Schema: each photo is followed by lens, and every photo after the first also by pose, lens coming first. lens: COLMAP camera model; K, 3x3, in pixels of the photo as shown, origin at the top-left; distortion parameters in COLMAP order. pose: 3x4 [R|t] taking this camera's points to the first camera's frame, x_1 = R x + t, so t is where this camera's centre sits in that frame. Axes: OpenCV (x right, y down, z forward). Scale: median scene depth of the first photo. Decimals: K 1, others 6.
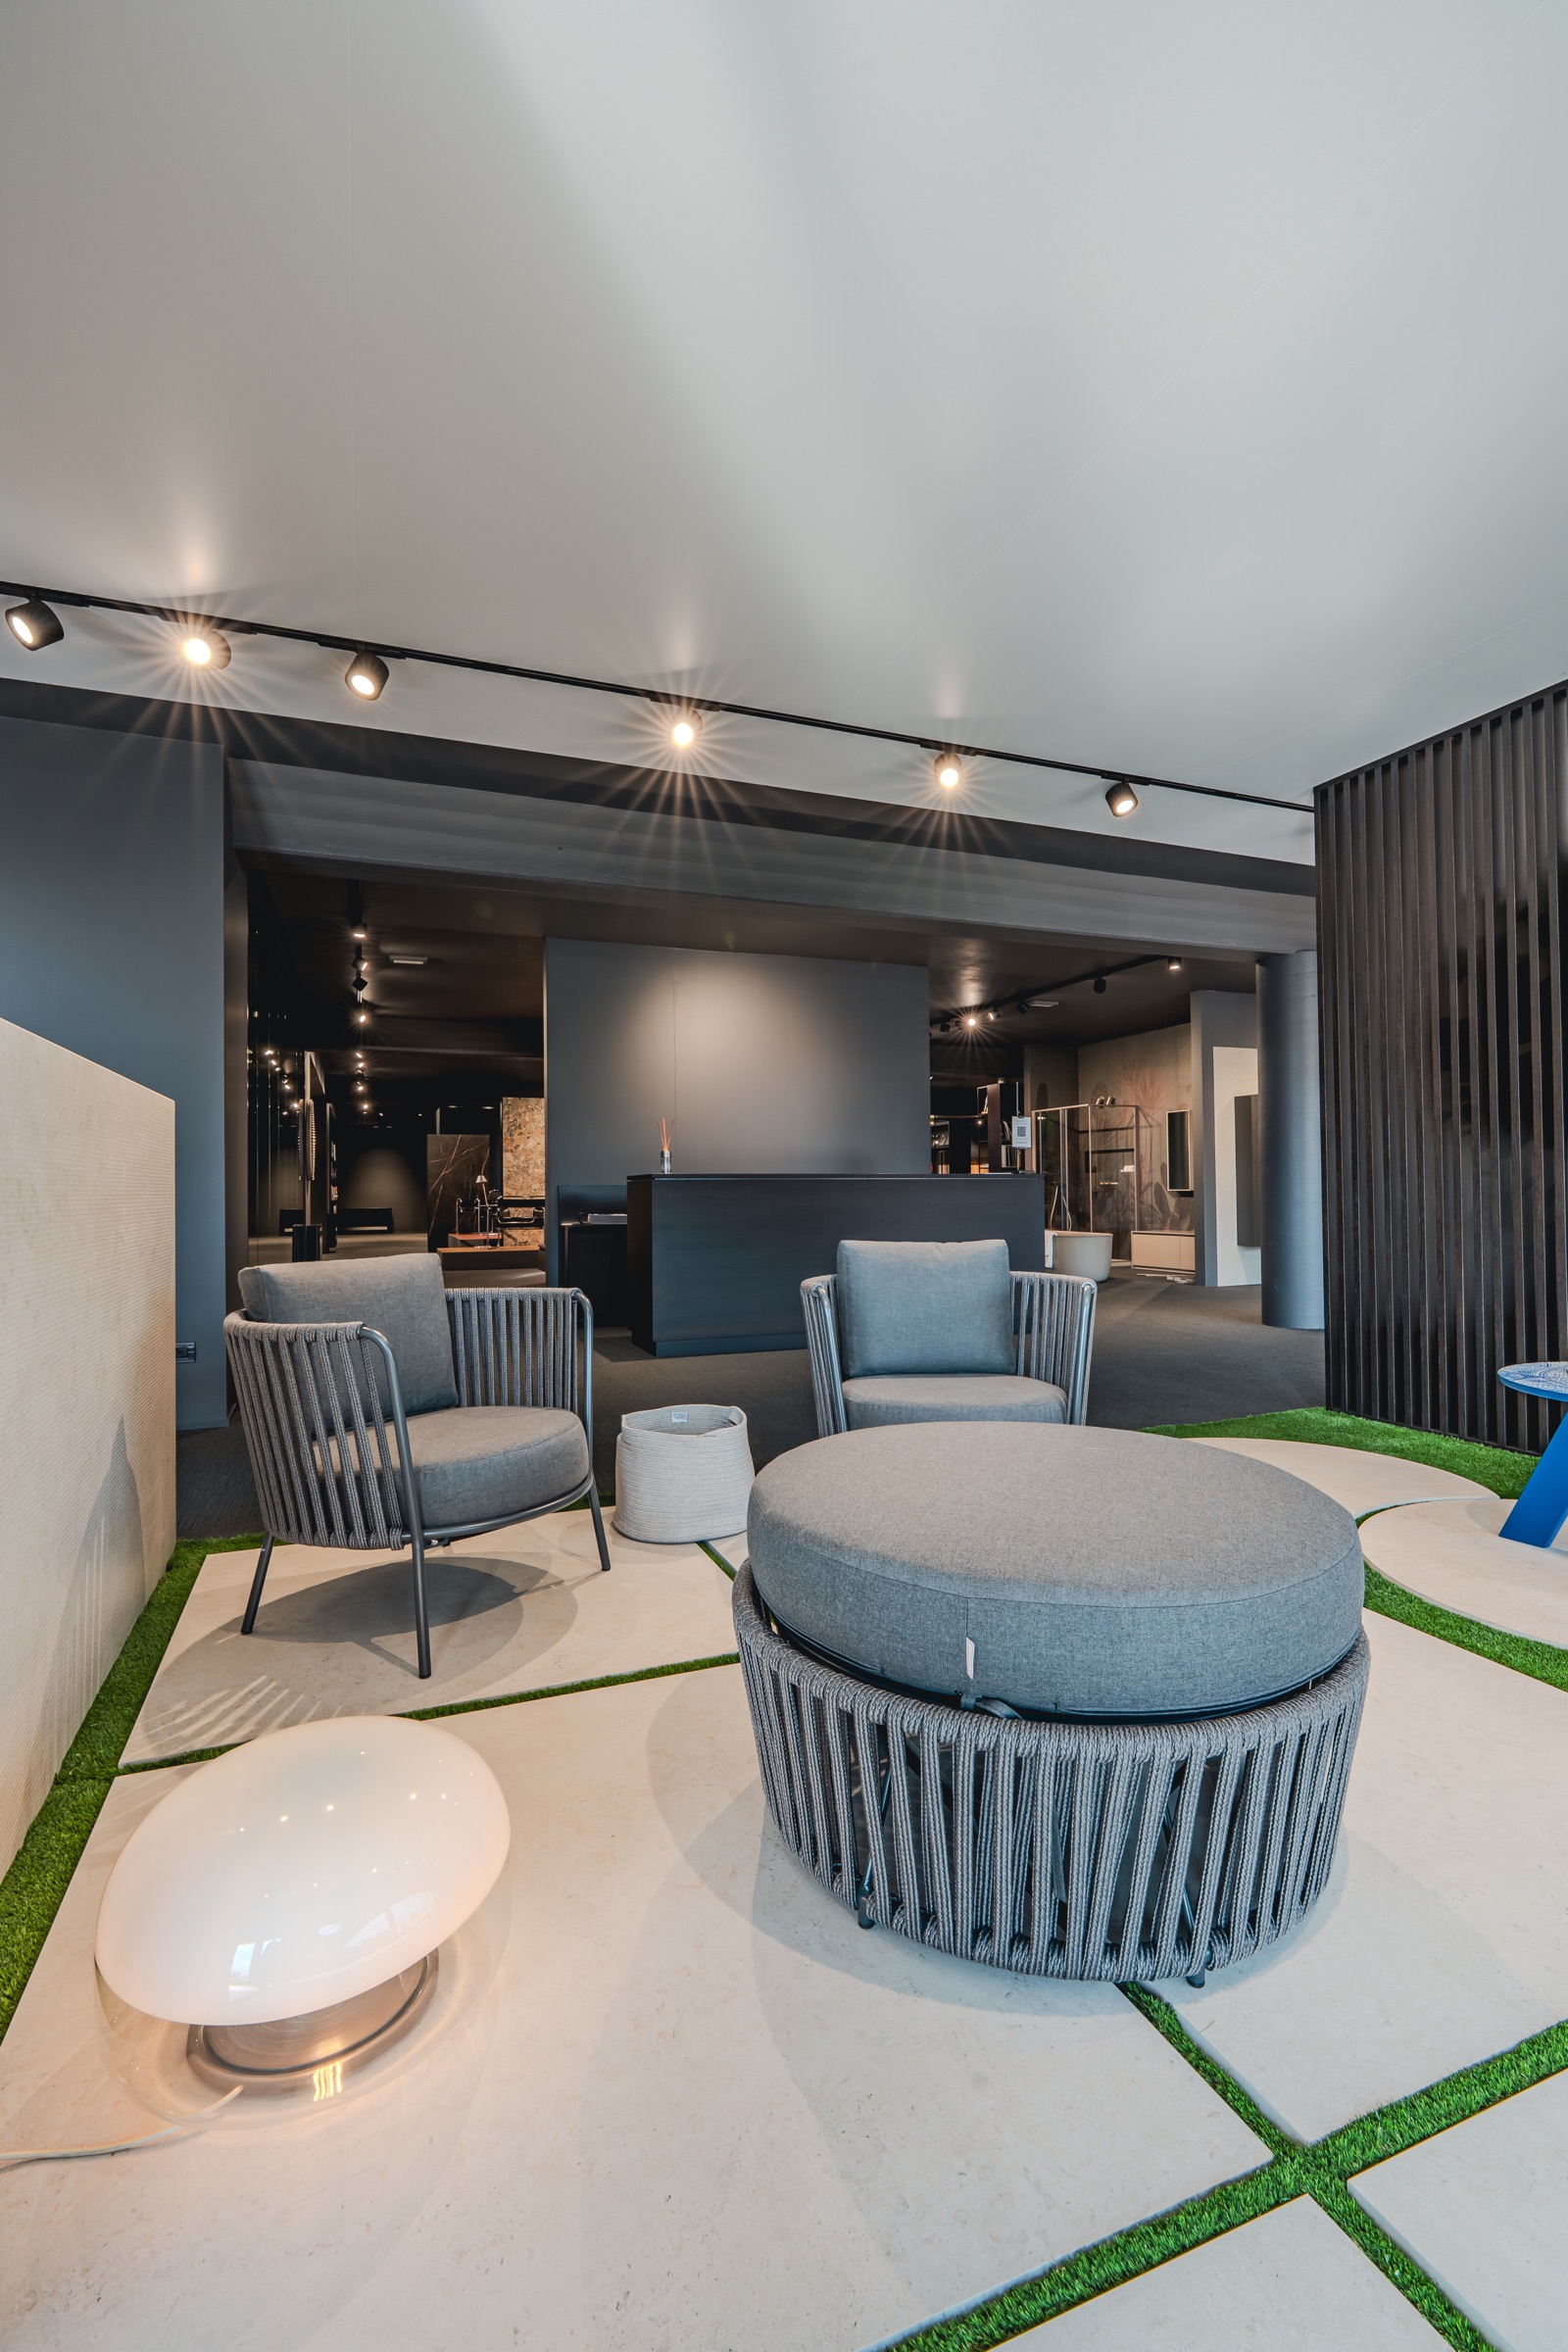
lens RADIAL K [[1047.2, 0, 773.9], [0, 1047.2, 1167.8], [0, 0, 1]] dist [-0.009177, 0.001425]
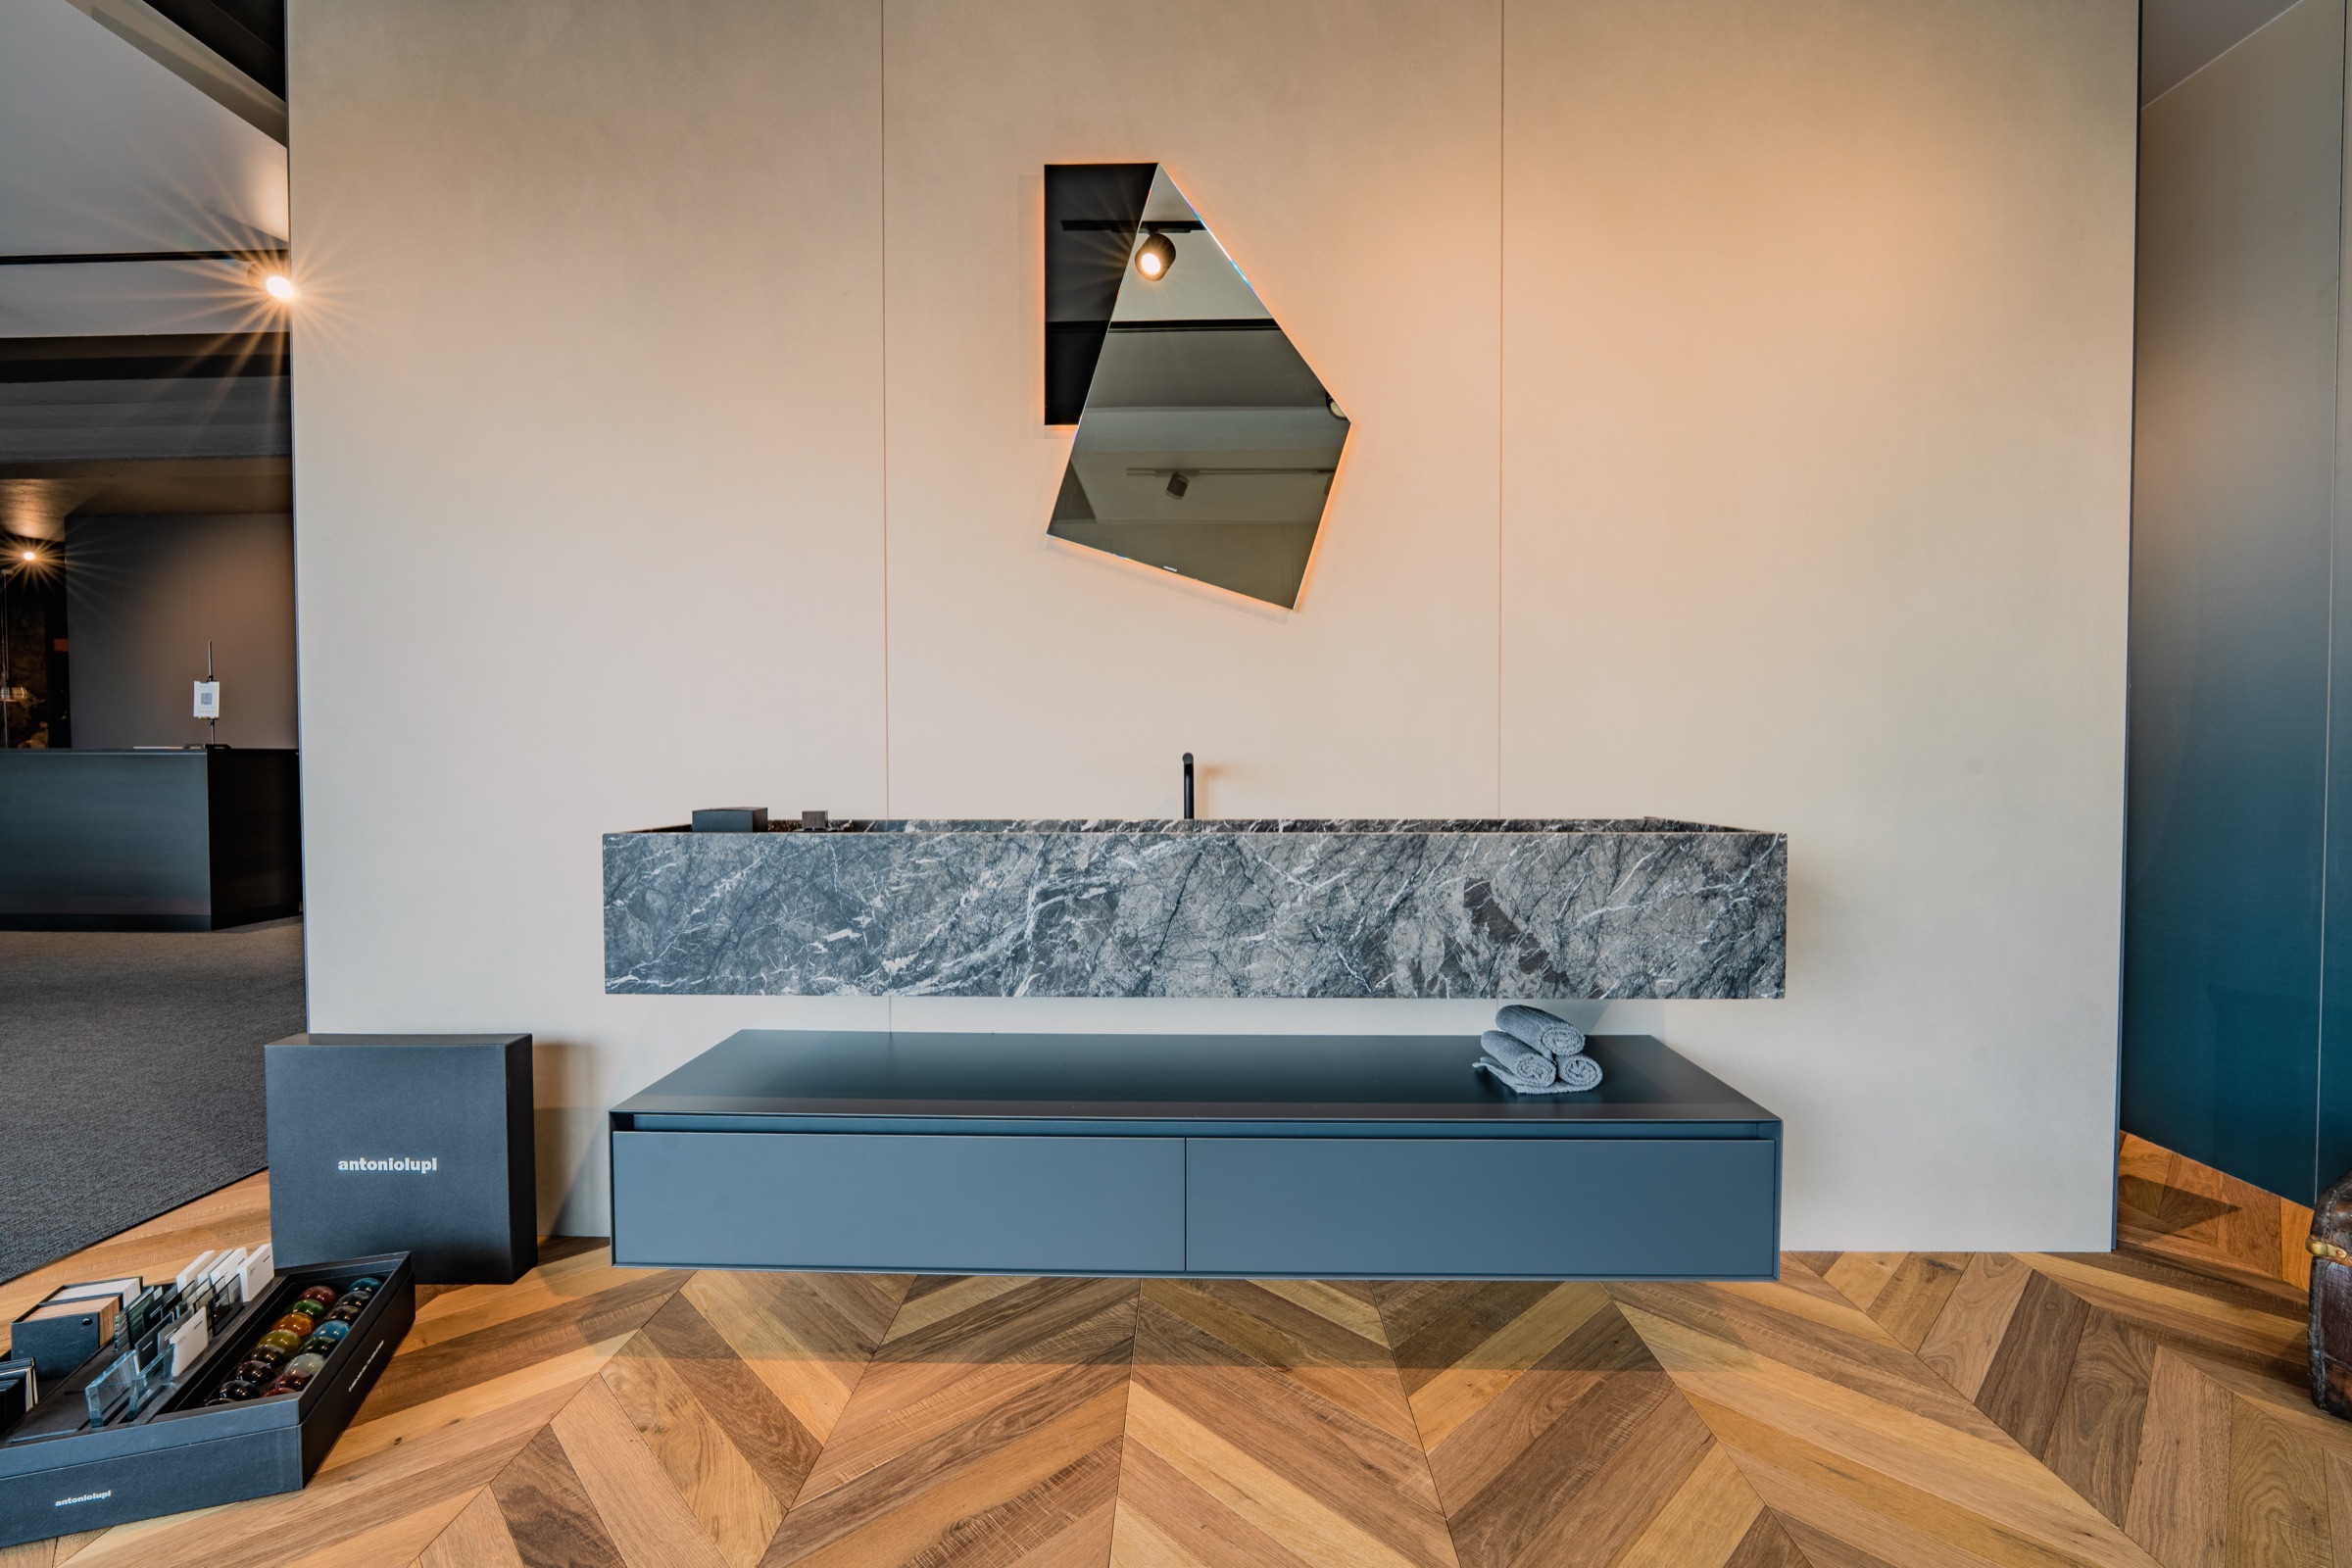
lens RADIAL K [[1047.2, 0, 1171.8], [0, 1047.2, 779.6], [0, 0, 1]] dist [-0.009177, 0.001425]
pose [[0.918289, 0.009109, -0.395806, 1.074462], [0.011960, 0.998641, 0.050731, -0.001676], [0.395730, -0.051320, 0.916932, 0.430872]]
